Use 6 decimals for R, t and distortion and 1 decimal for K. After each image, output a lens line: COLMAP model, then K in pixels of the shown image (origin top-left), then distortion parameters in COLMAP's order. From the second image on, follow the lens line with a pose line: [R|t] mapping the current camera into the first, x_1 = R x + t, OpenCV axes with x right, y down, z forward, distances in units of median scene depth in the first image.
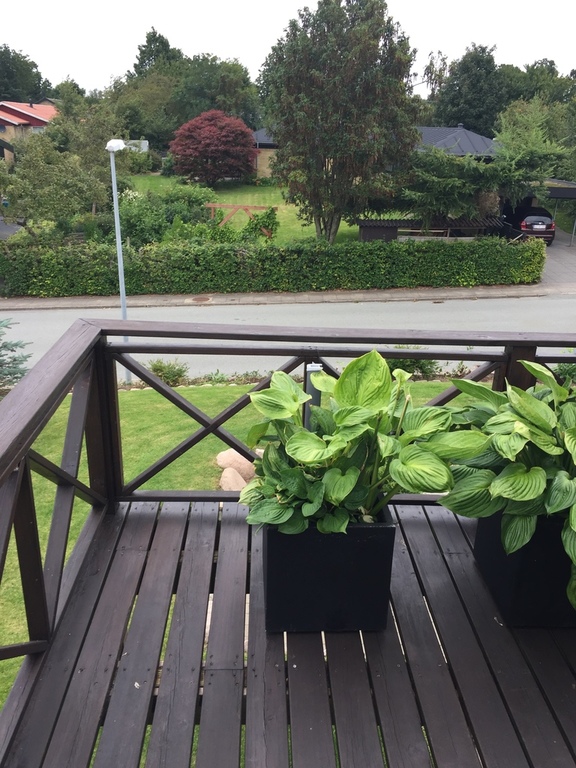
lens RADIAL K [[655.1, 0, 289.9], [0, 655.1, 386.0], [0, 0, 1]] dist [0.088695, -0.127874]
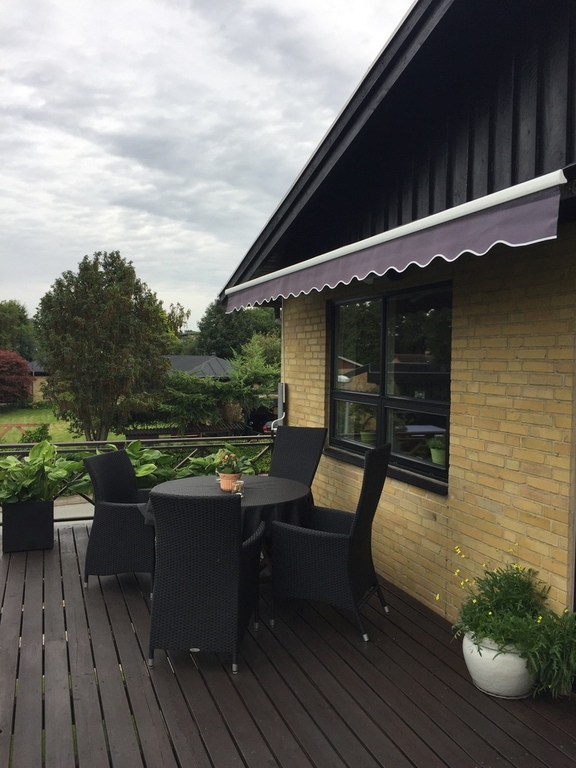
lens RADIAL K [[658.9, 0, 290.6], [0, 658.9, 378.8], [0, 0, 1]] dist [0.098582, -0.138905]
pose [[0.950116, -0.031635, 0.310287, 0.016915], [0.132044, 0.942088, -0.308276, 0.048358], [-0.282565, 0.333869, 0.899271, -0.131275]]
